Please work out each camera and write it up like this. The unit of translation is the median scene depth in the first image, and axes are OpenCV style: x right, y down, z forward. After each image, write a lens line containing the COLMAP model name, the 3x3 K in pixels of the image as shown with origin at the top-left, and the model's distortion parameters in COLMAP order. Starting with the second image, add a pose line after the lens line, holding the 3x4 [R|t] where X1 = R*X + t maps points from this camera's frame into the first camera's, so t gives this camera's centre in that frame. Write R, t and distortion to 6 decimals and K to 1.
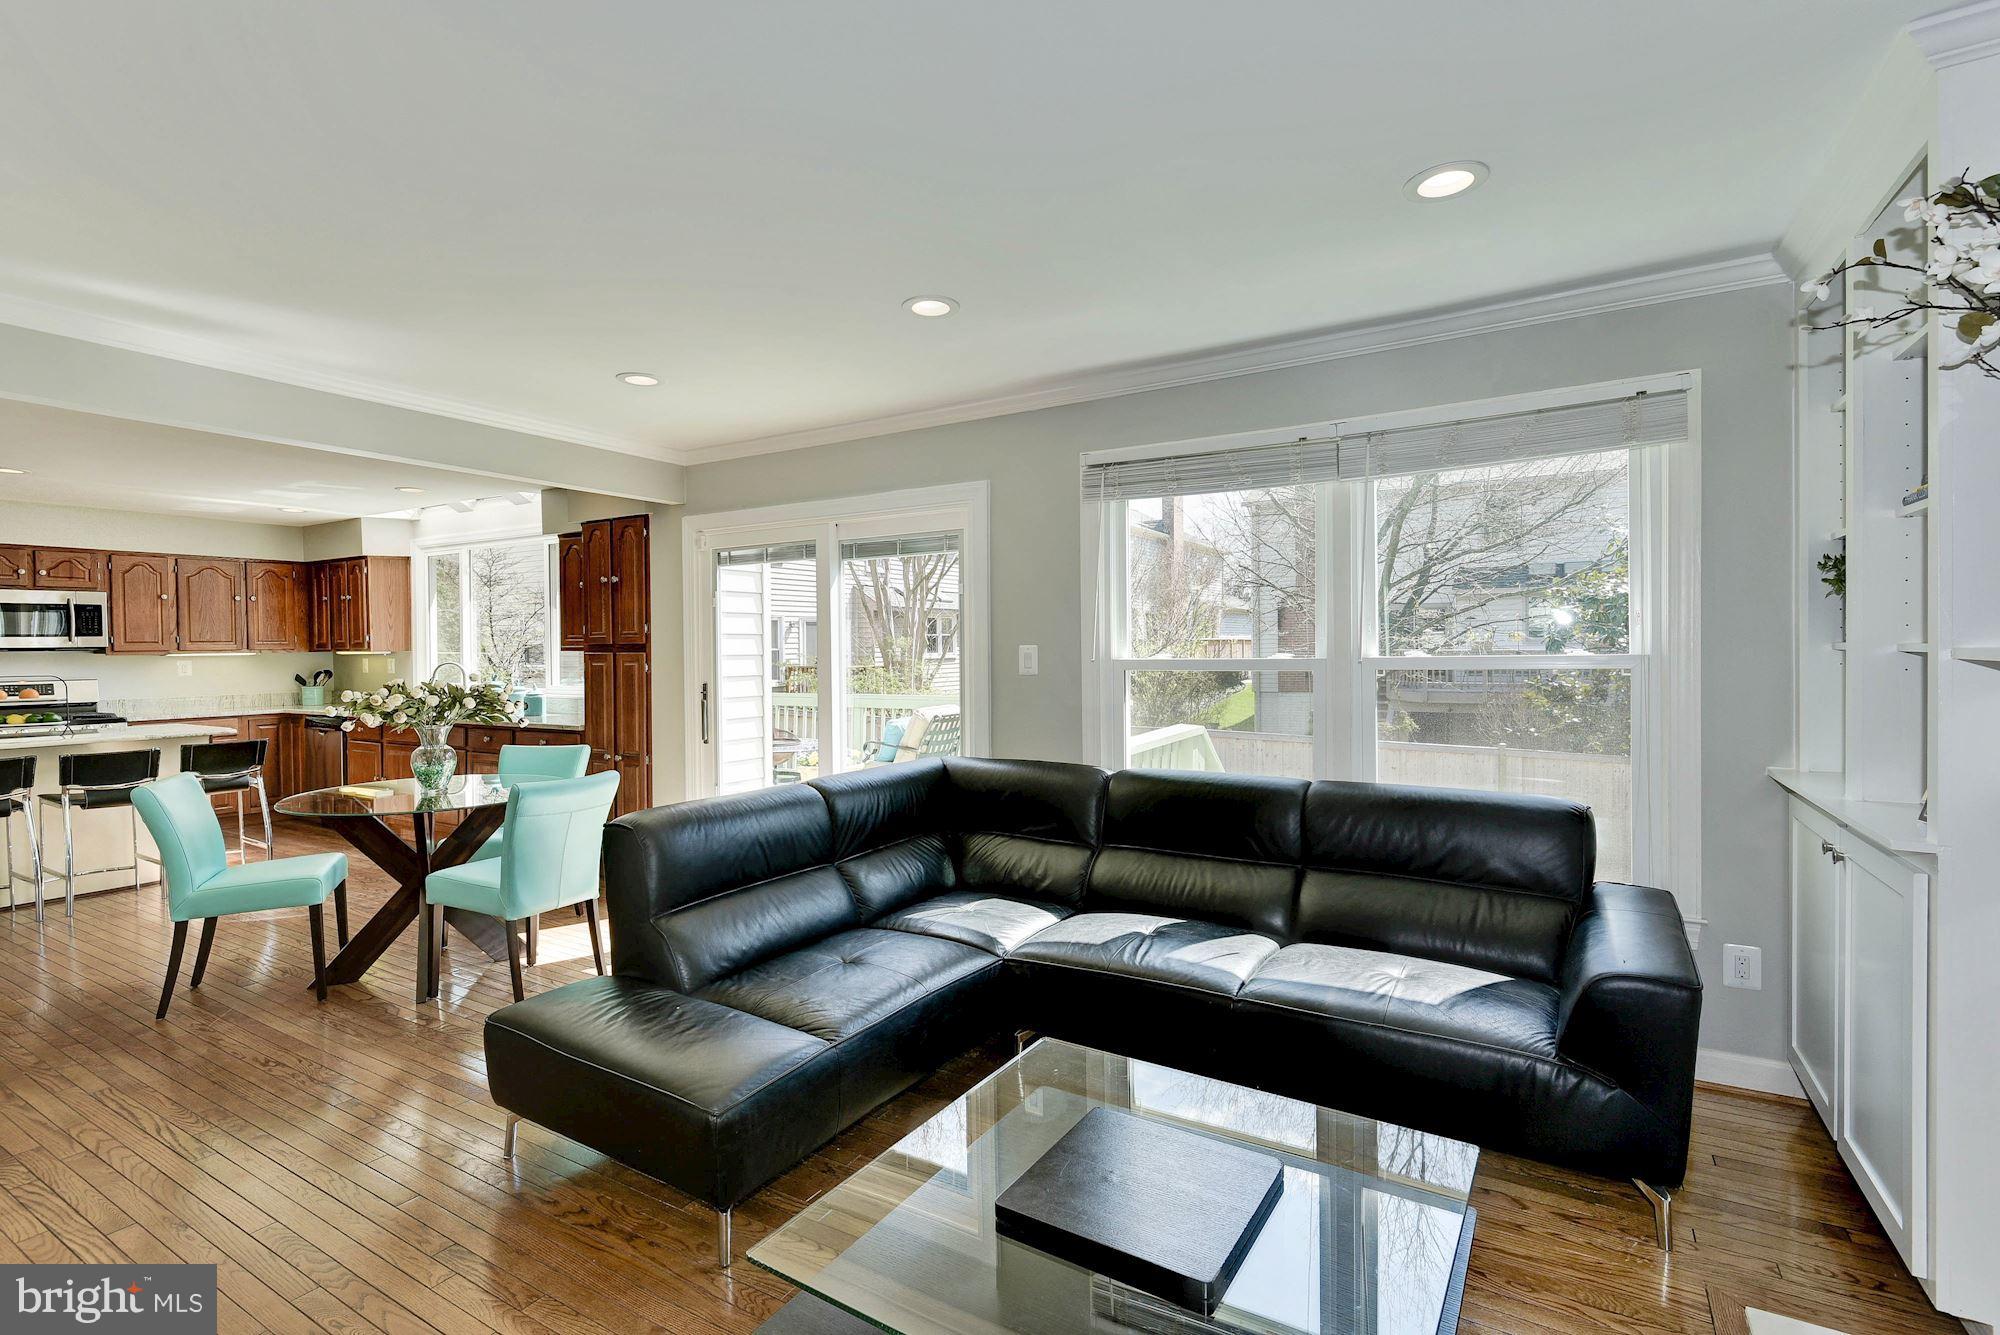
lens RADIAL K [[921.9, 0, 1002.2], [0, 921.9, 661.1], [0, 0, 1]] dist [-0.008055, -0.001805]
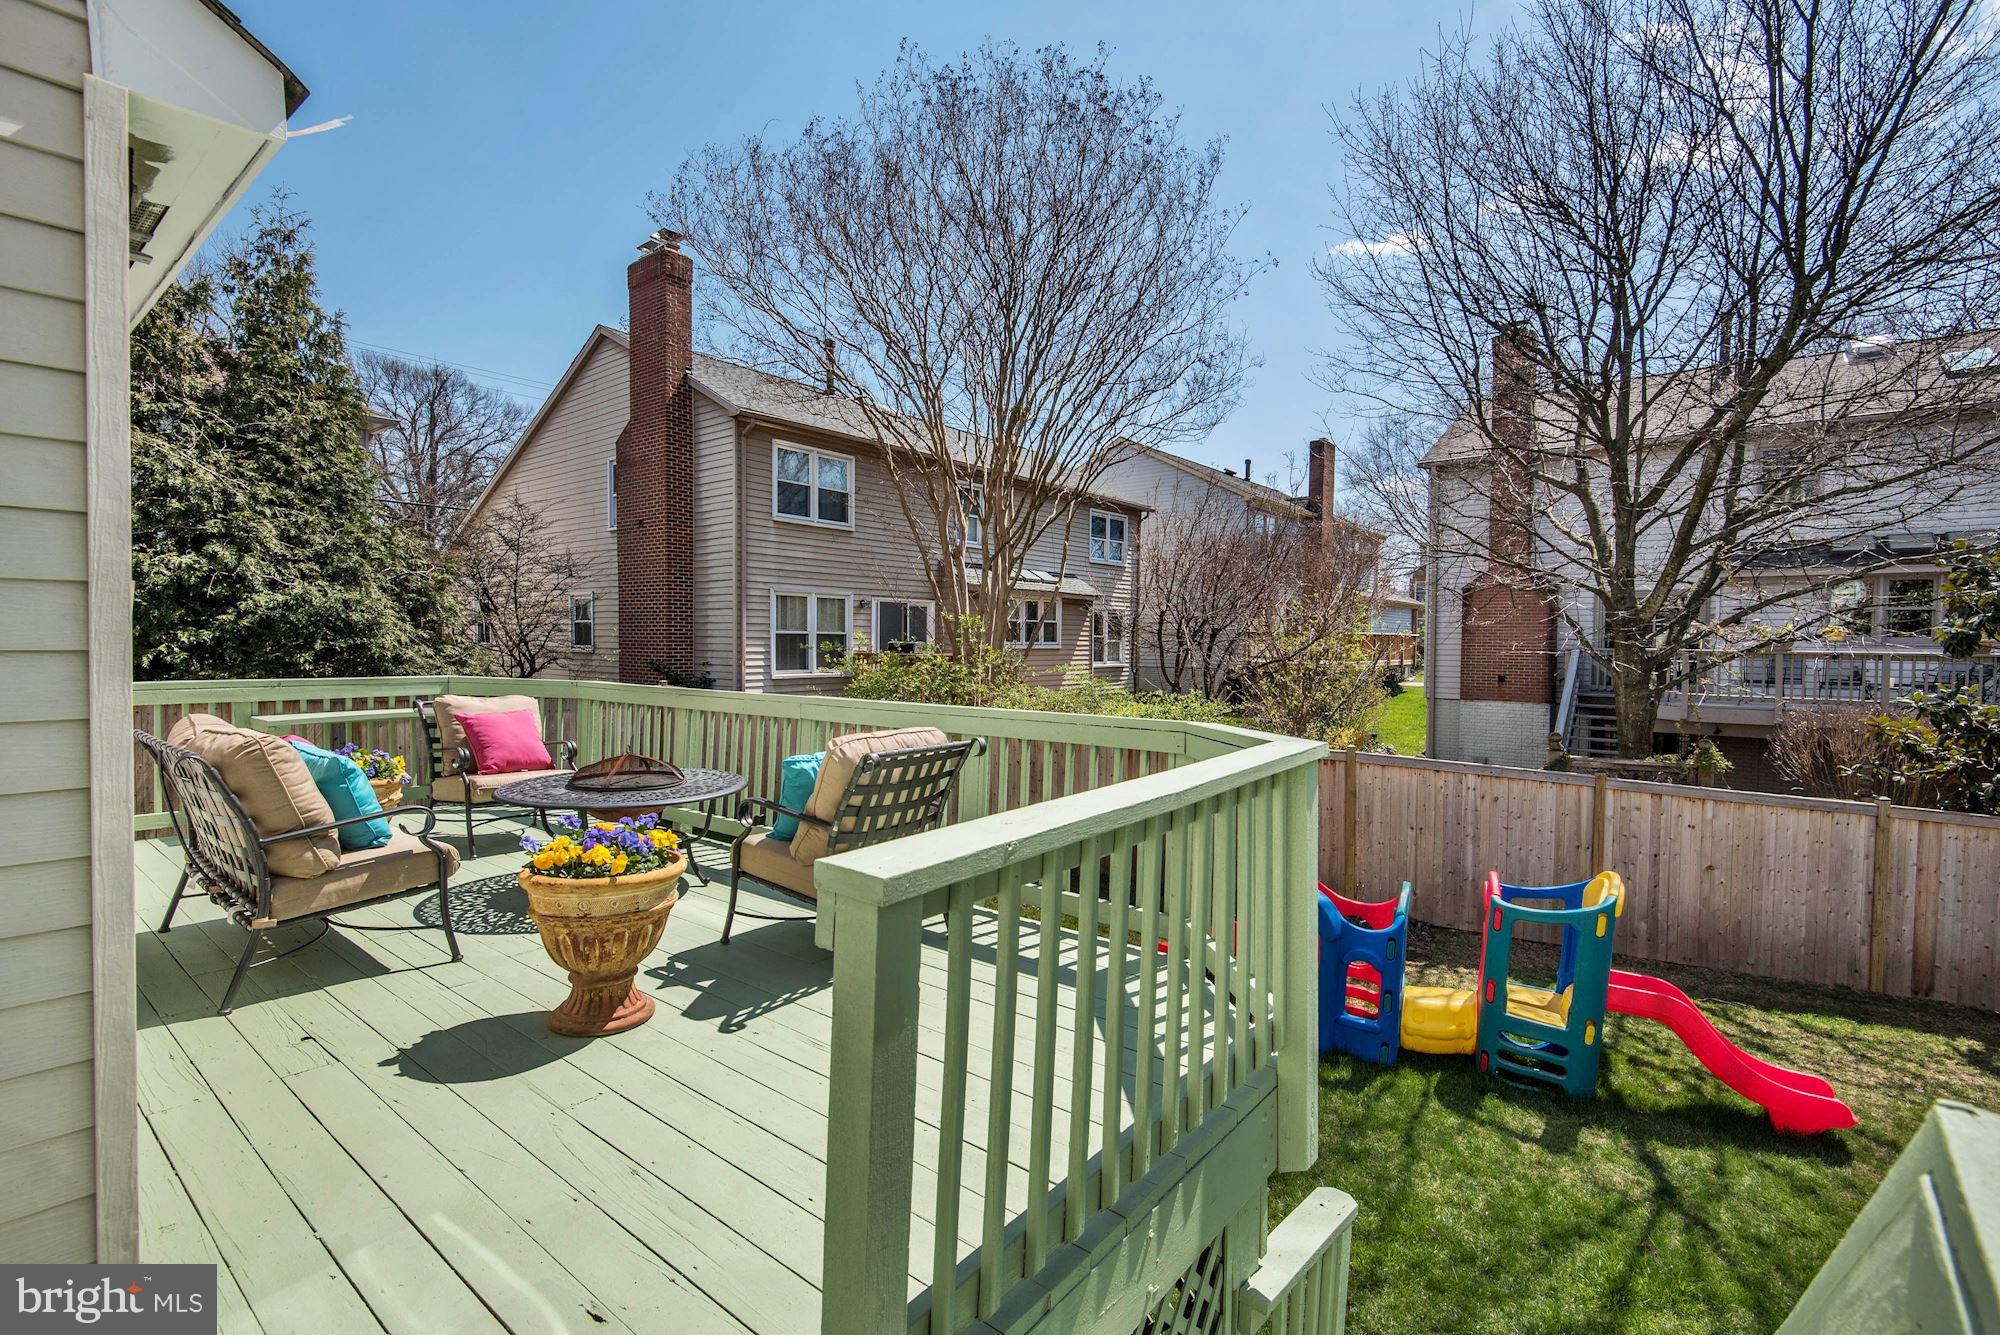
lens RADIAL K [[921.9, 0, 1007.1], [0, 921.9, 667.6], [0, 0, 1]] dist [-0.008055, -0.001805]
pose [[0.988839, 0.019887, -0.147656, 0.079769], [-0.018548, 0.999773, 0.010440, 0.009875], [0.147831, -0.007585, 0.988984, 0.654264]]
